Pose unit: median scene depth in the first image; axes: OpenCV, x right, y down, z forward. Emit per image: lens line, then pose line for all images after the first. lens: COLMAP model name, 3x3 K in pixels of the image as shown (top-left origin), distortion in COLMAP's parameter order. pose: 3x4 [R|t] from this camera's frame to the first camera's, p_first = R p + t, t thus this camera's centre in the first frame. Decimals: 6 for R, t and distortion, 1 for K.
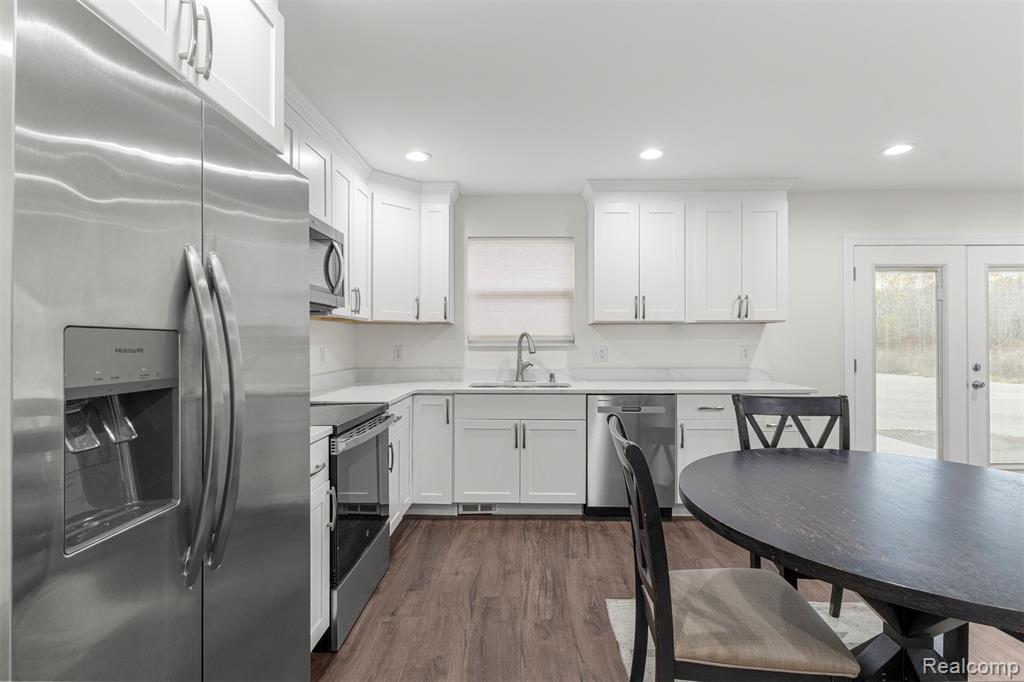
lens RADIAL K [[484.7, 0, 517.4], [0, 484.7, 341.0], [0, 0, 1]] dist [-0.002476, -0.000506]
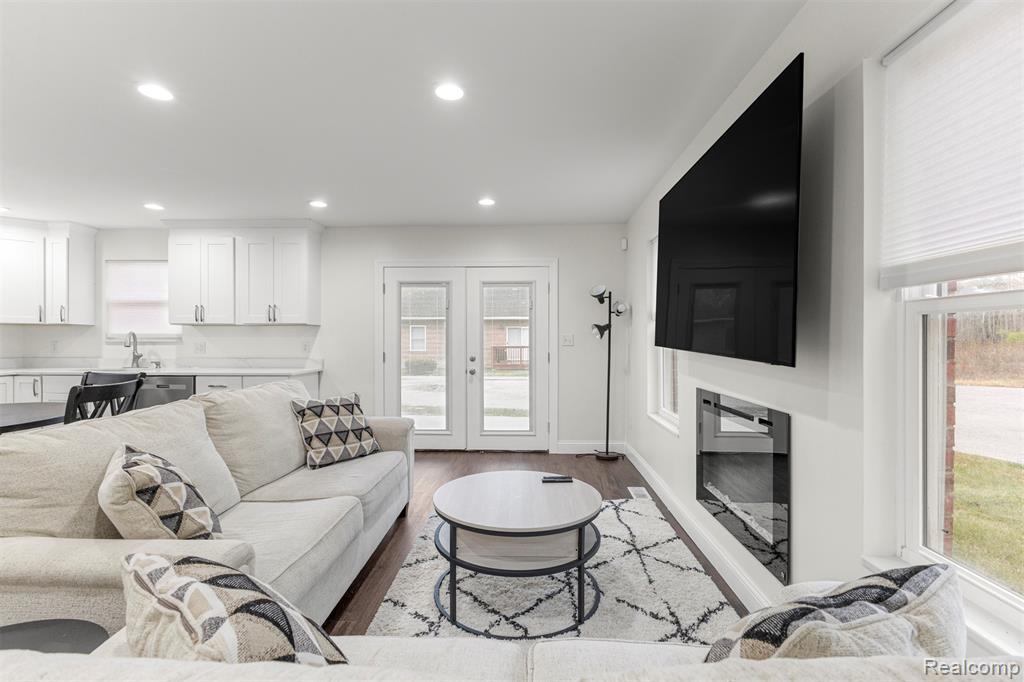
lens RADIAL K [[459.7, 0, 516.3], [0, 459.7, 341.6], [0, 0, 1]] dist [0.000658, -0.000181]
pose [[0.999700, 0.002645, -0.024331, 1.276695], [-0.002406, 0.999949, 0.009852, -0.005729], [0.024356, -0.009791, 0.999655, -0.308052]]
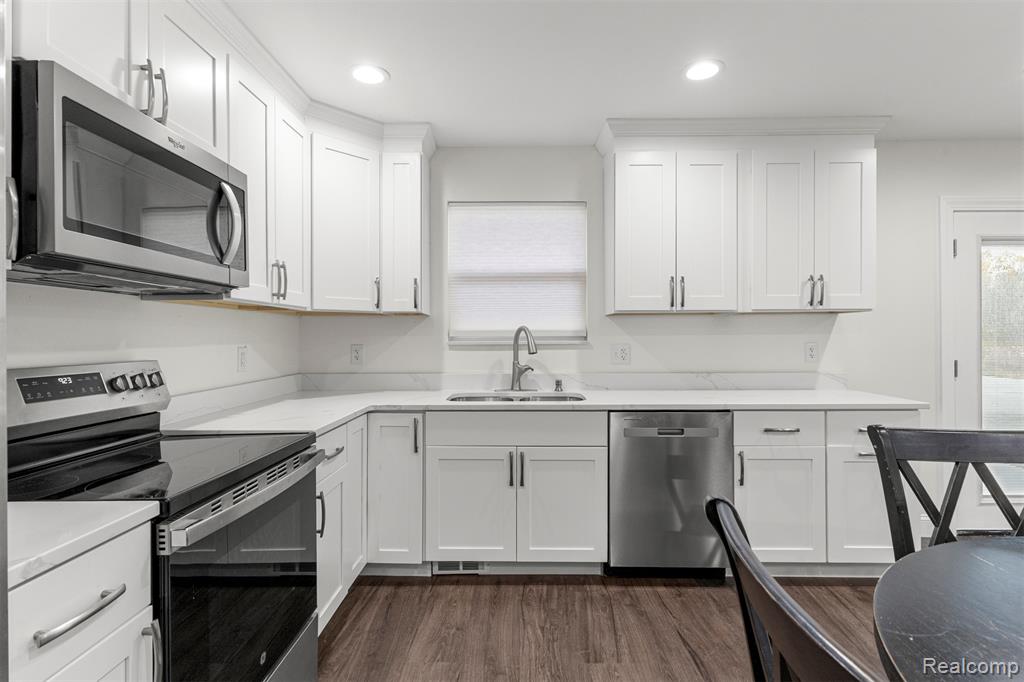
lens RADIAL K [[484.7, 0, 515.0], [0, 484.7, 340.9], [0, 0, 1]] dist [-0.002476, -0.000506]
pose [[0.999995, -0.002091, 0.002450, 0.001633], [0.002071, 0.999966, 0.007993, -0.000625], [-0.002467, -0.007988, 0.999965, 0.276643]]
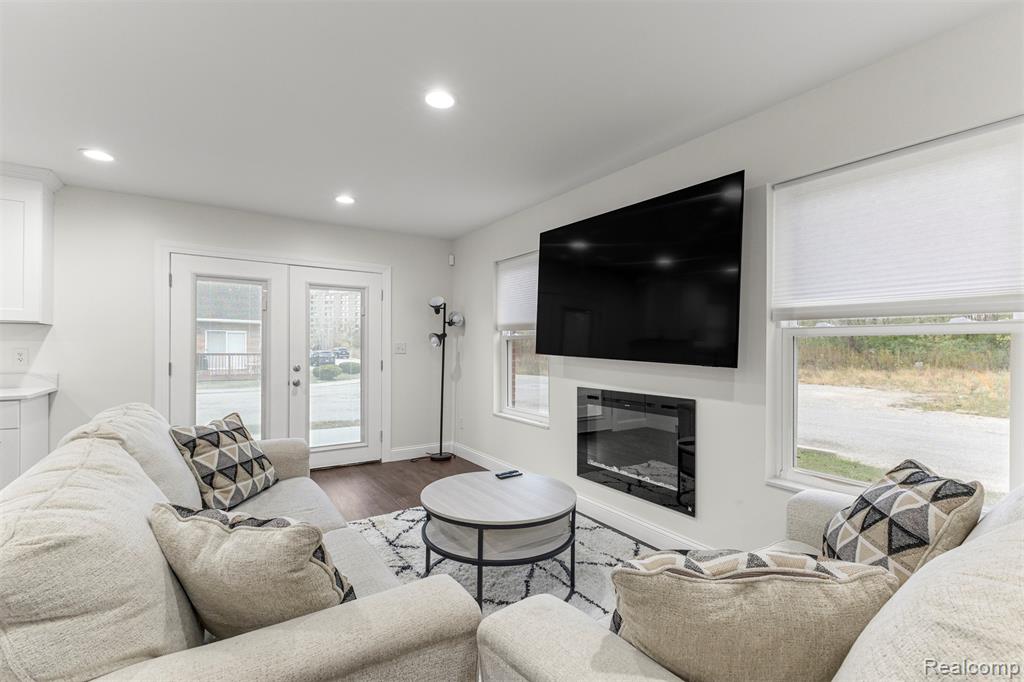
lens RADIAL K [[448.5, 0, 506.8], [0, 448.5, 345.6], [0, 0, 1]] dist [0.010325, -0.002524]
pose [[0.833609, 0.009377, 0.552276, 0.892202], [-0.010789, 0.999942, -0.000693, -0.006695], [-0.552250, -0.005381, 0.833661, -0.239150]]
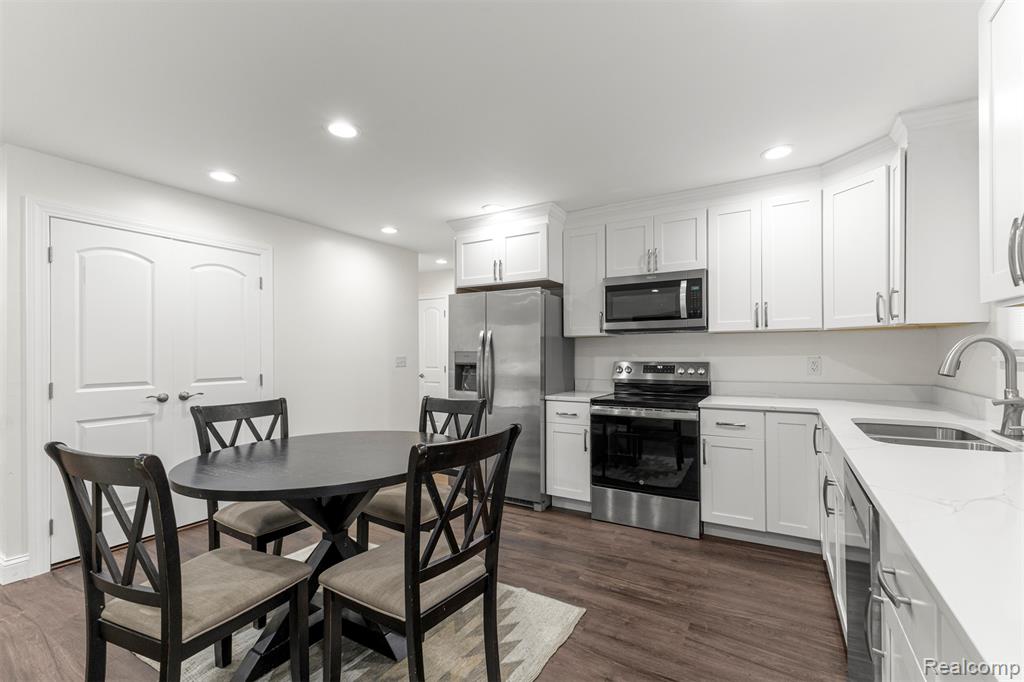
lens RADIAL K [[448.5, 0, 520.6], [0, 448.5, 353.6], [0, 0, 1]] dist [0.010325, -0.002524]
pose [[-0.487086, 0.007296, -0.873323, 0.733046], [0.011693, 0.999930, 0.001832, -0.004929], [0.873276, -0.009319, -0.487138, 0.920921]]
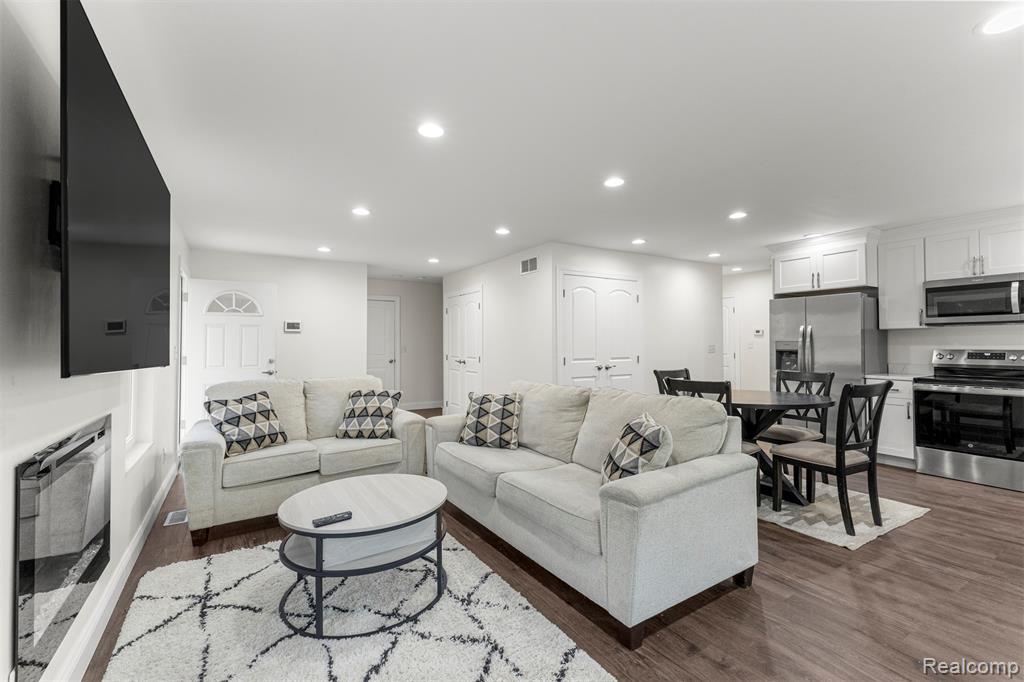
lens RADIAL K [[448.5, 0, 508.2], [0, 448.5, 336.8], [0, 0, 1]] dist [0.010325, -0.002524]
pose [[-0.838353, 0.000445, -0.545127, 1.448890], [0.011602, 0.999788, -0.017028, -0.009286], [0.545004, -0.020600, -0.838180, 1.020176]]
